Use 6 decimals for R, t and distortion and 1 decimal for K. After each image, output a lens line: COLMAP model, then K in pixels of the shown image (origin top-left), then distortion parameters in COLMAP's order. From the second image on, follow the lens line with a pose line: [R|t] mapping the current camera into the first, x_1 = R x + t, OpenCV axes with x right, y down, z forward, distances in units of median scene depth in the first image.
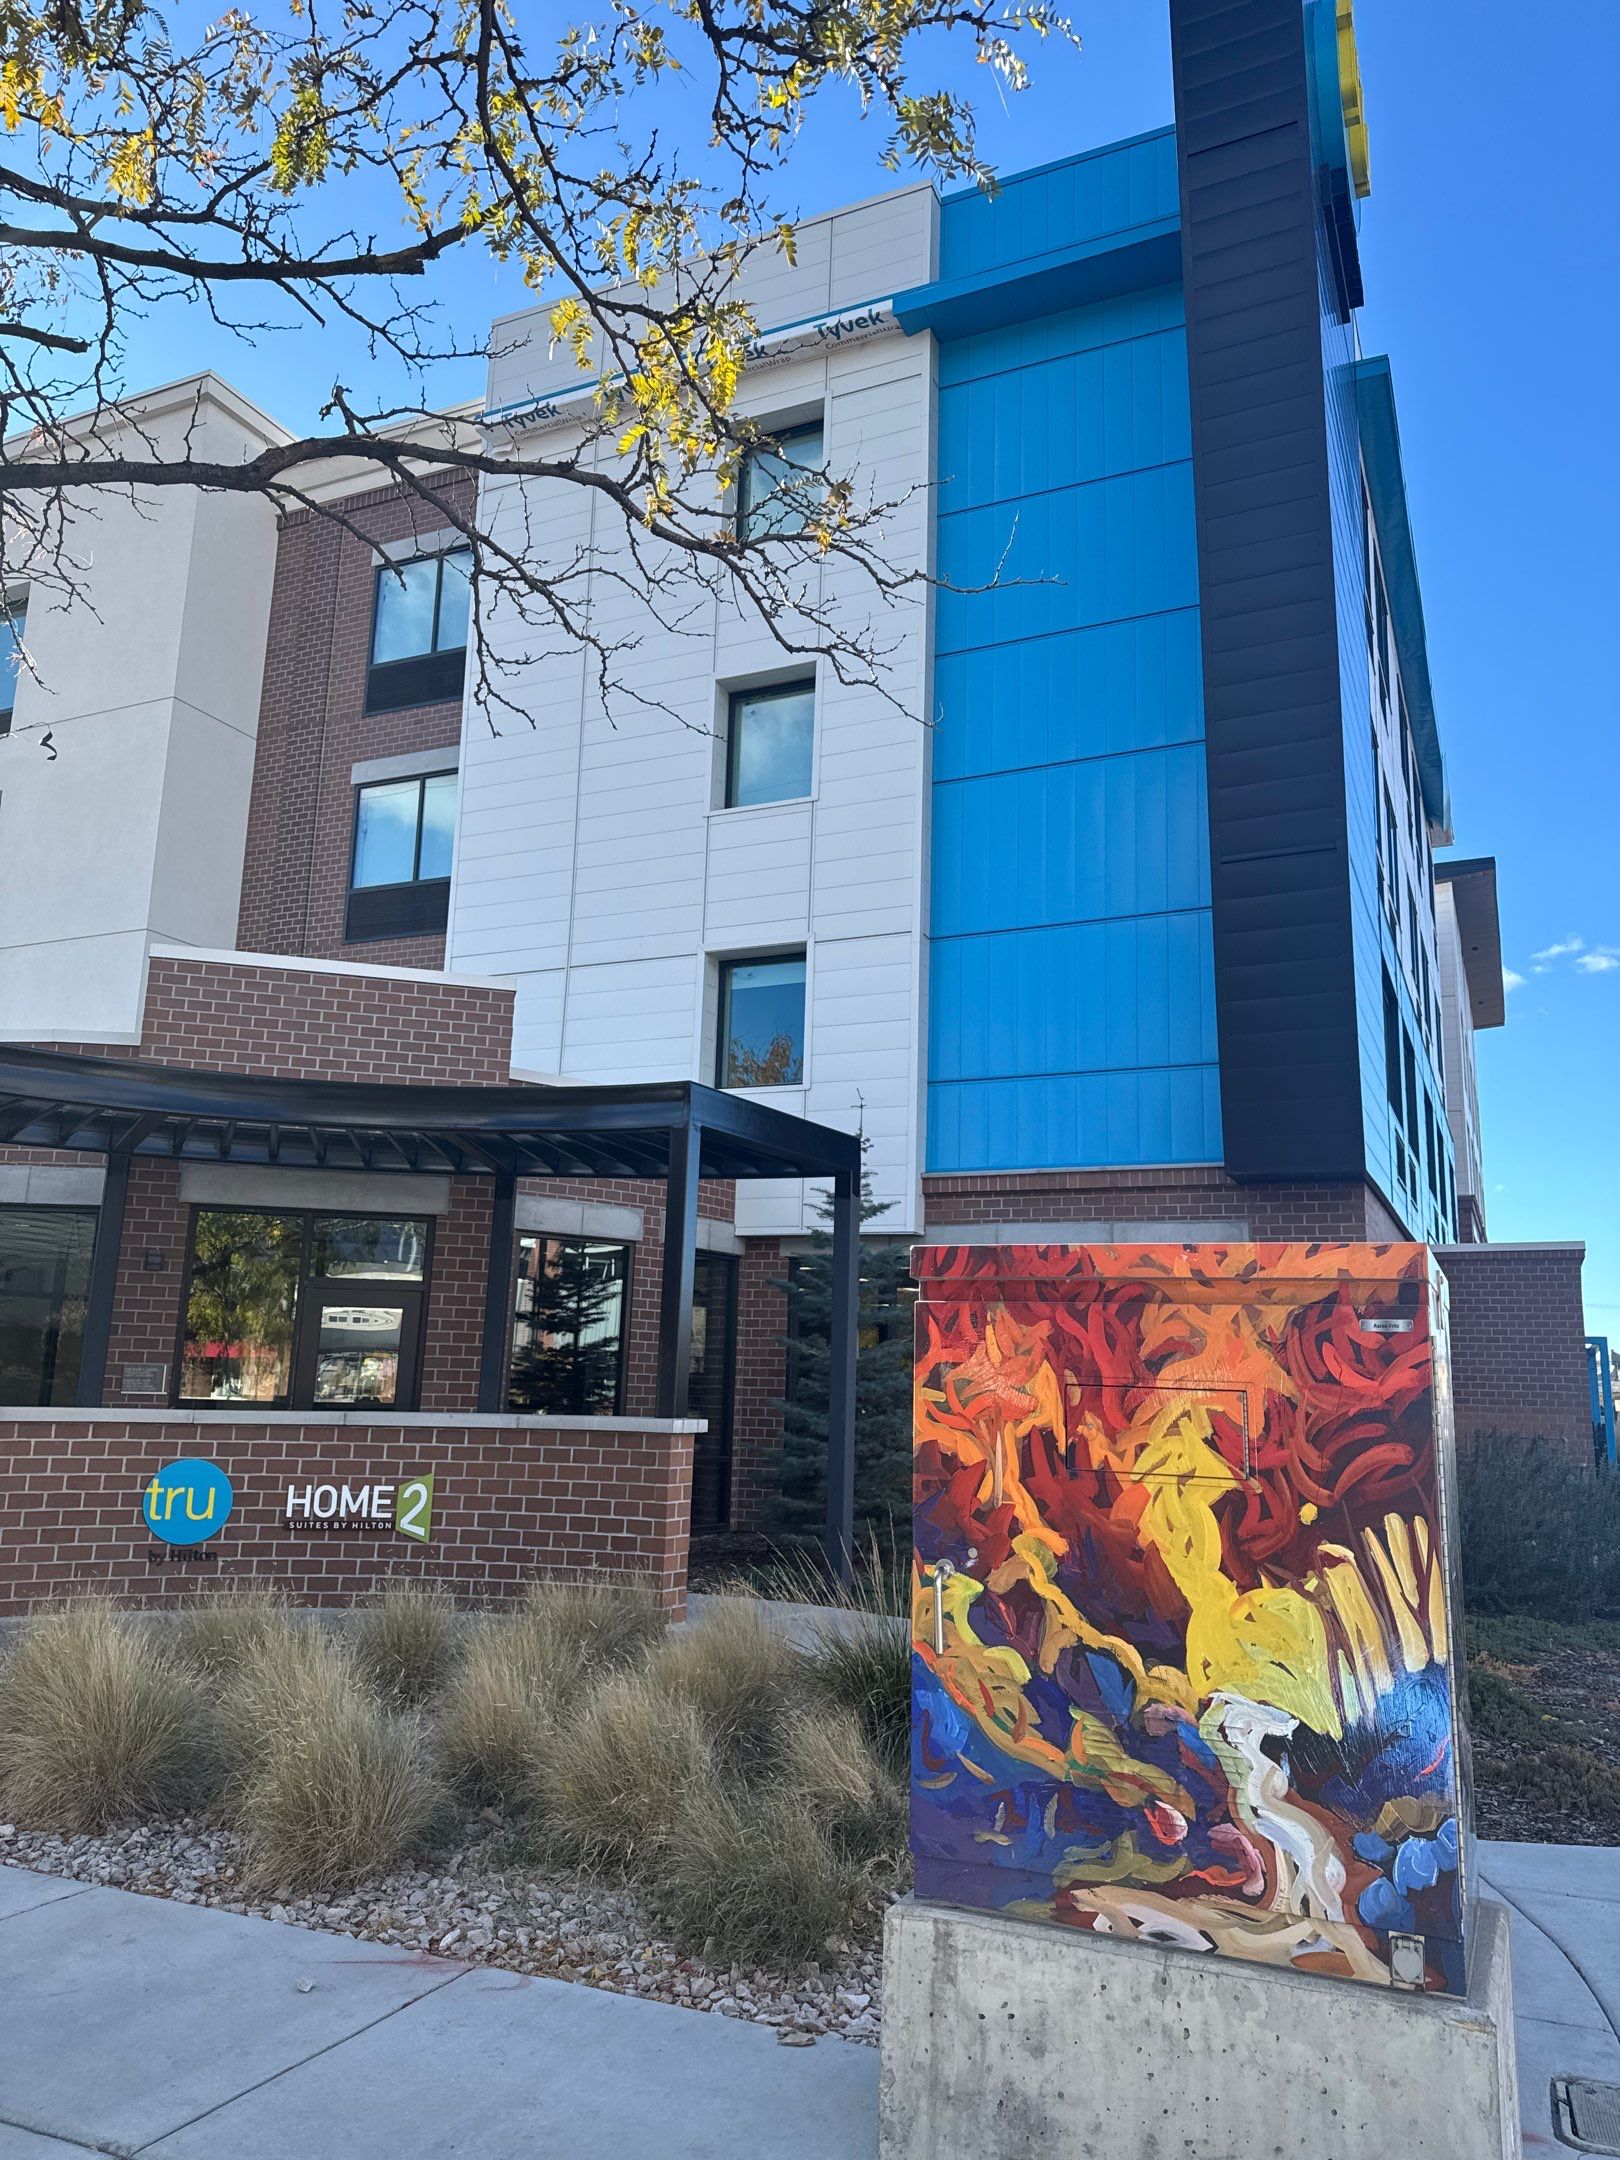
lens RADIAL K [[1479.0, 0, 810.0], [0, 1479.0, 1080.0], [0, 0, 1]] dist [0.096954, 0.000031]
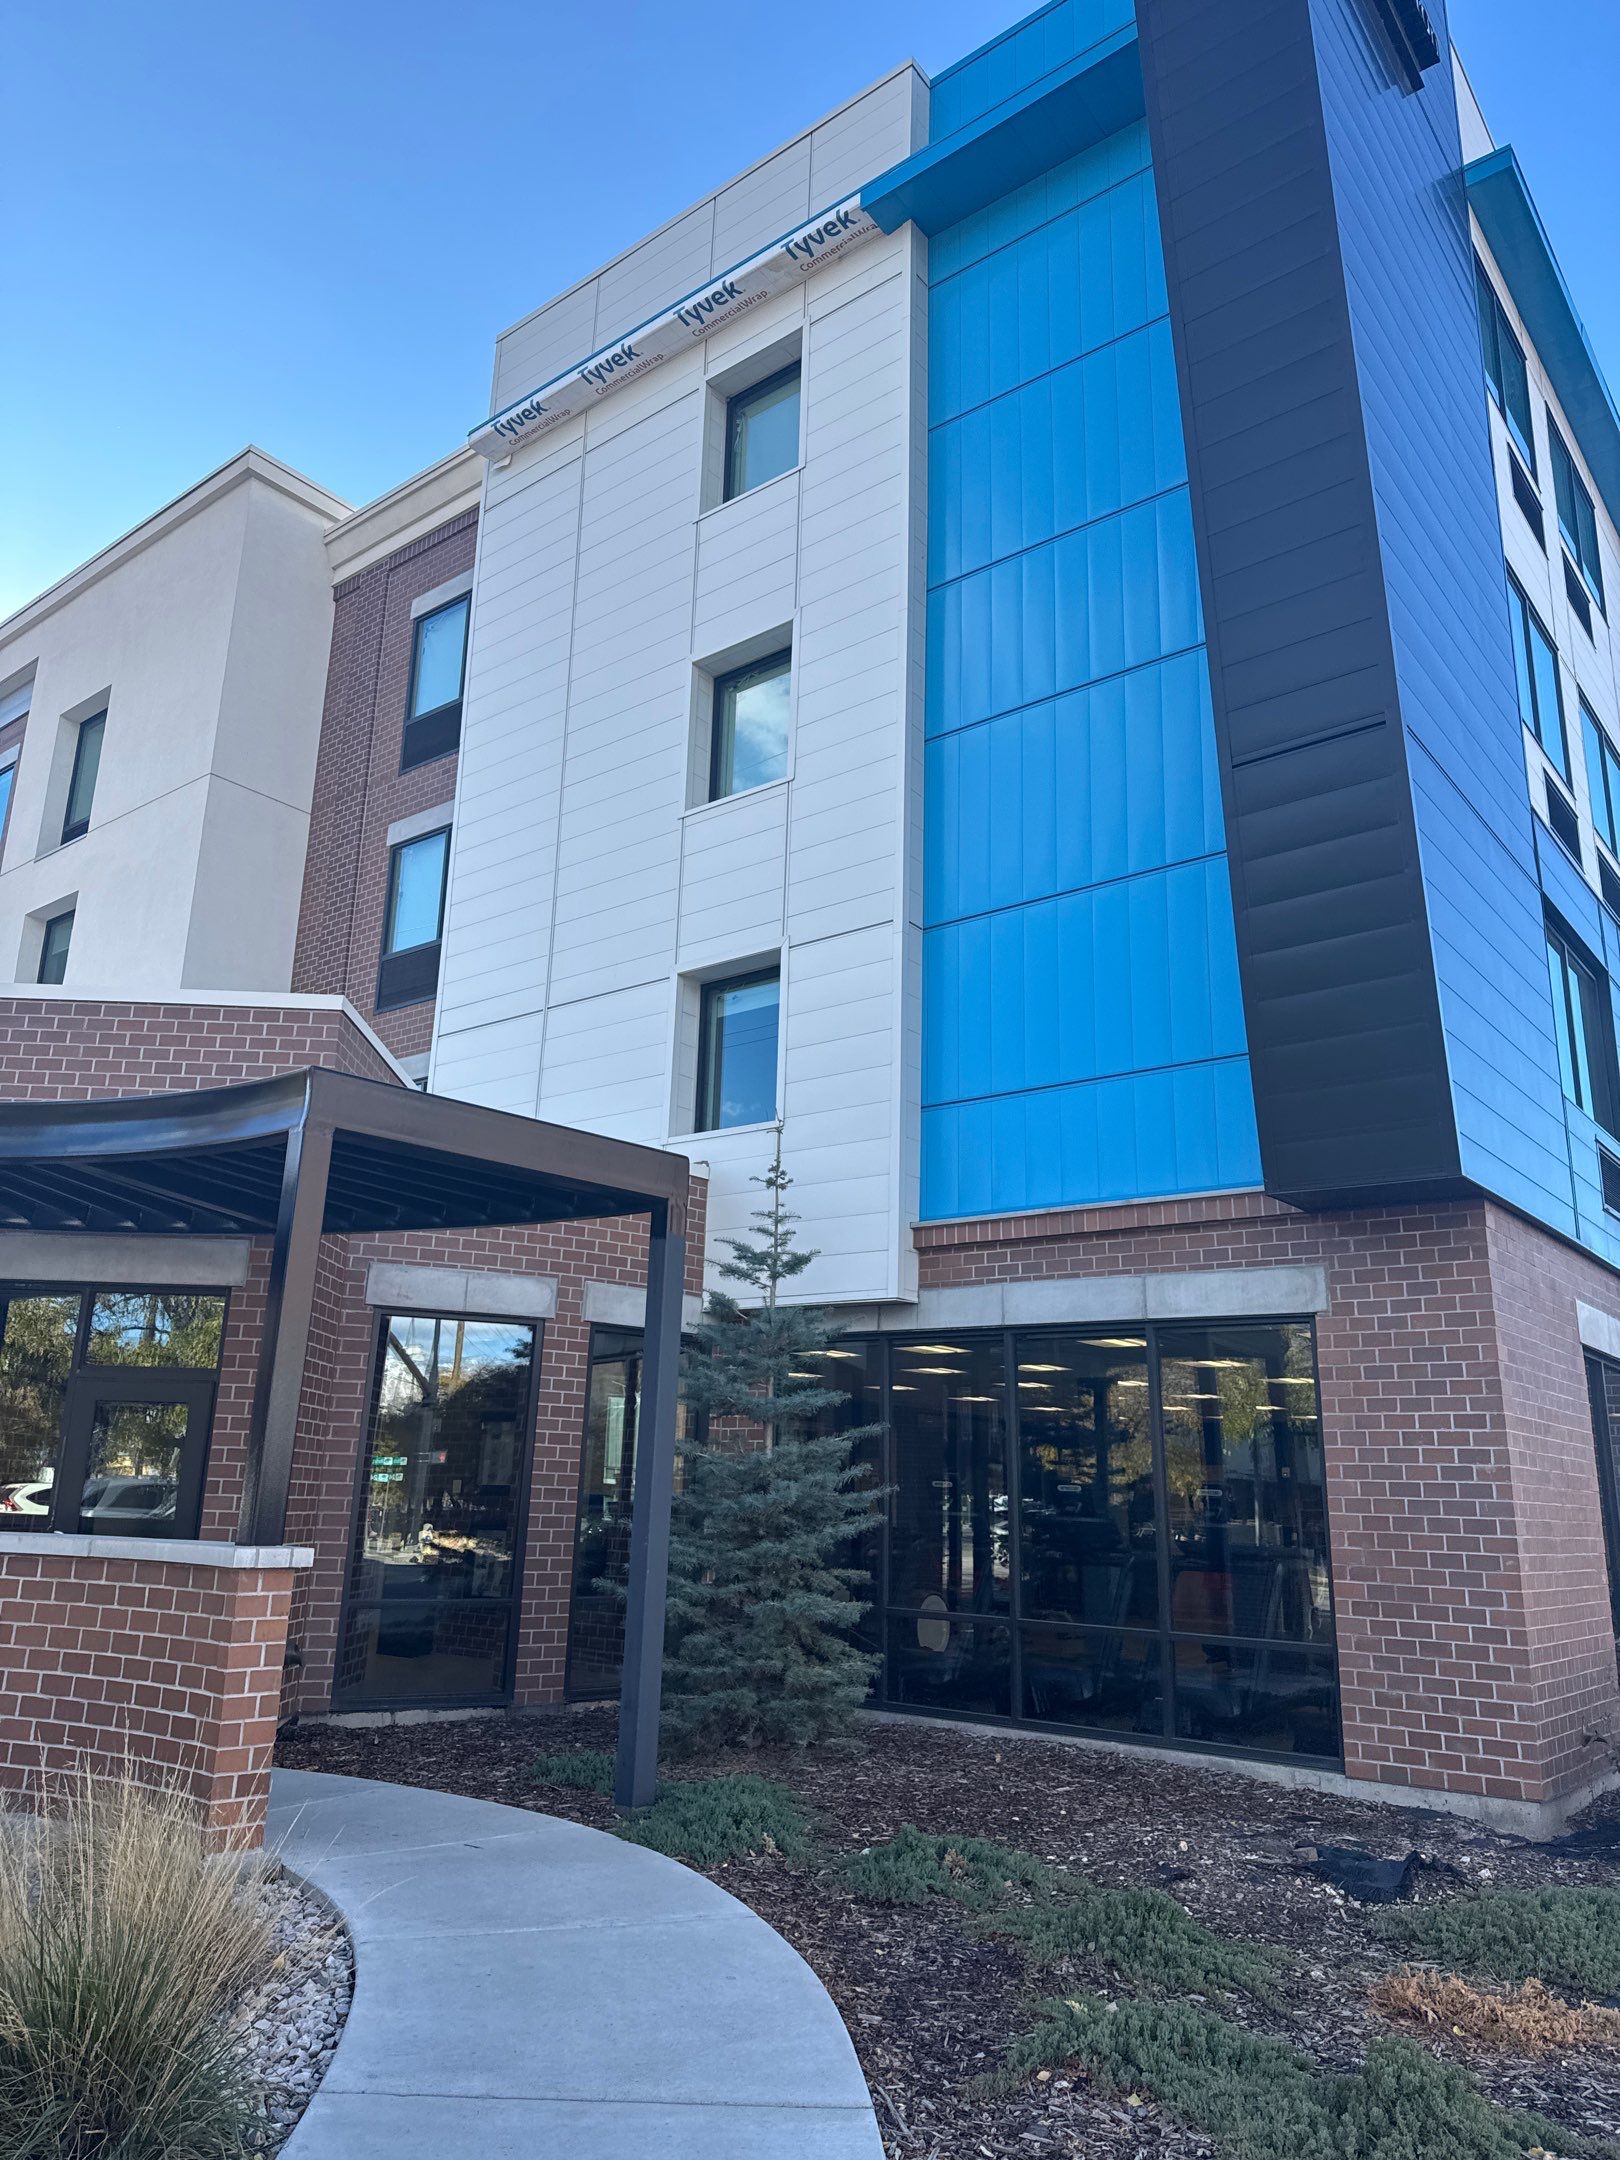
lens RADIAL K [[1484.0, 0, 810.0], [0, 1484.0, 1080.0], [0, 0, 1]] dist [0.094179, -0.042378]
pose [[0.971511, -0.063884, -0.228224, 0.193139], [0.045682, 0.995404, -0.084171, 0.048355], [0.232552, 0.071347, 0.969964, 0.209871]]
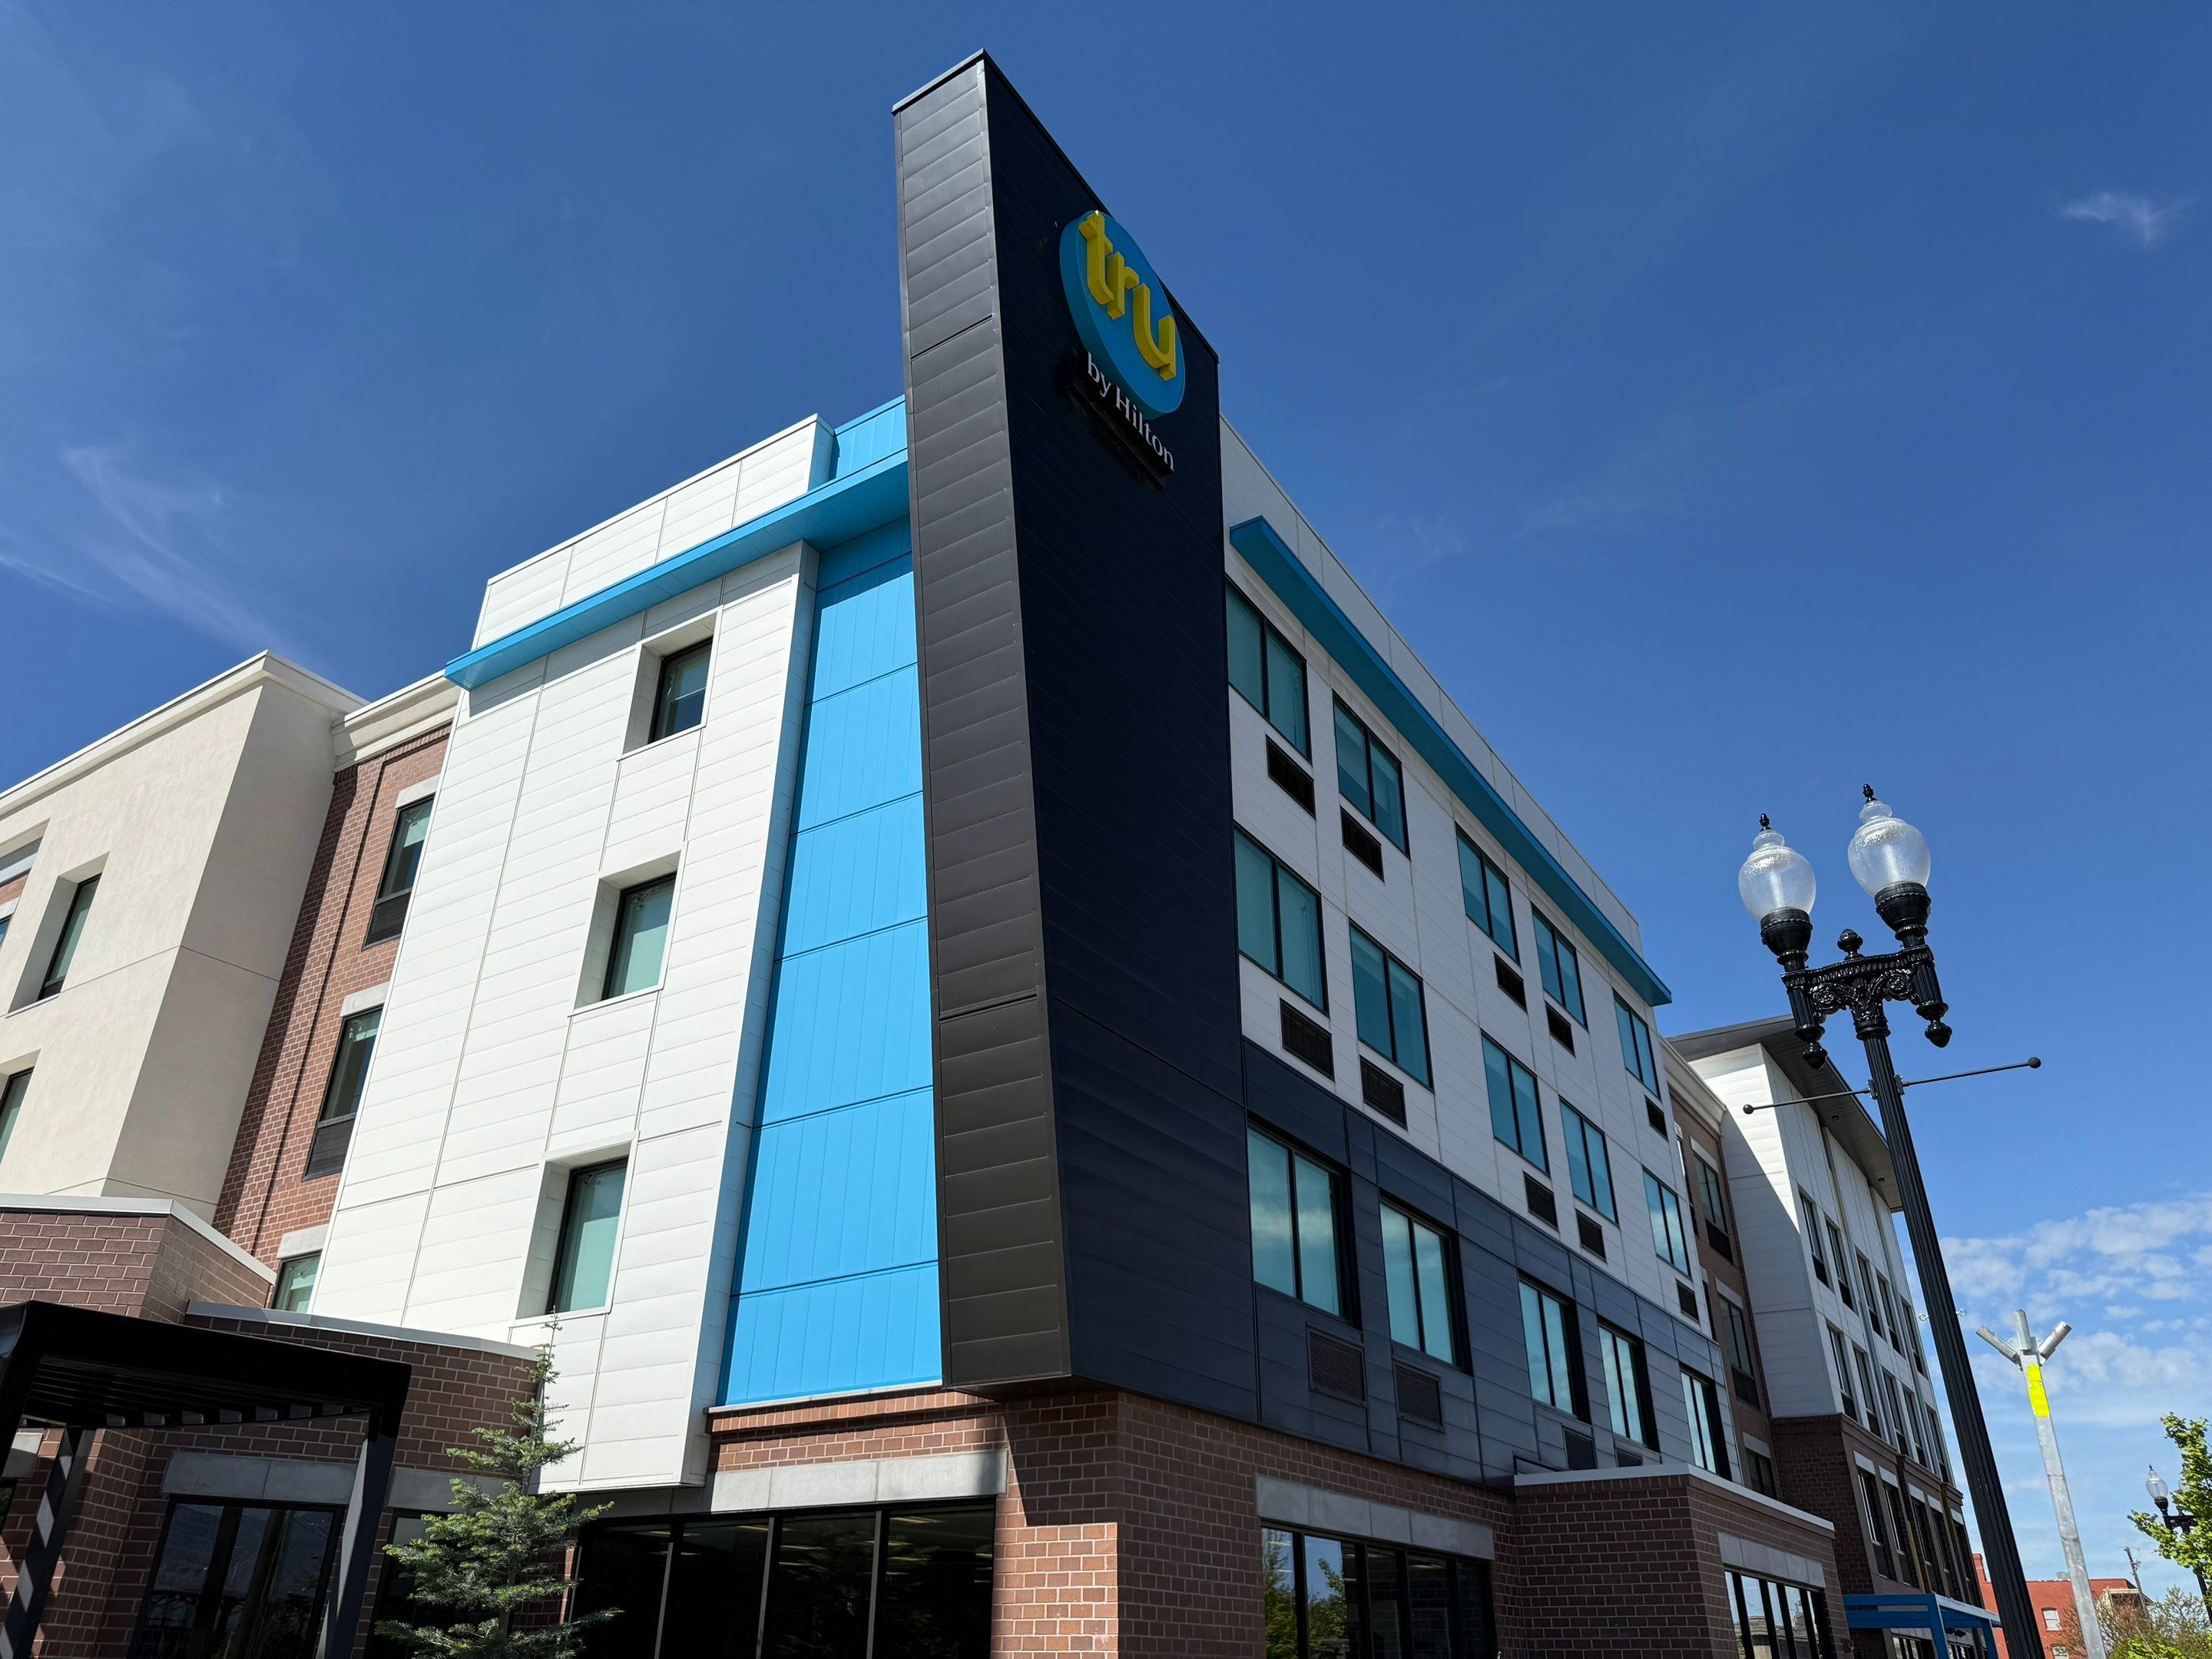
lens RADIAL K [[1543.0, 0, 1106.0], [0, 1543.0, 829.5], [0, 0, 1]] dist [0.088533, -0.091567]
pose [[0.989007, -0.083302, -0.122176, 0.413669], [0.042266, 0.951004, -0.306275, 0.030213], [0.141703, 0.297744, 0.944070, 0.076241]]
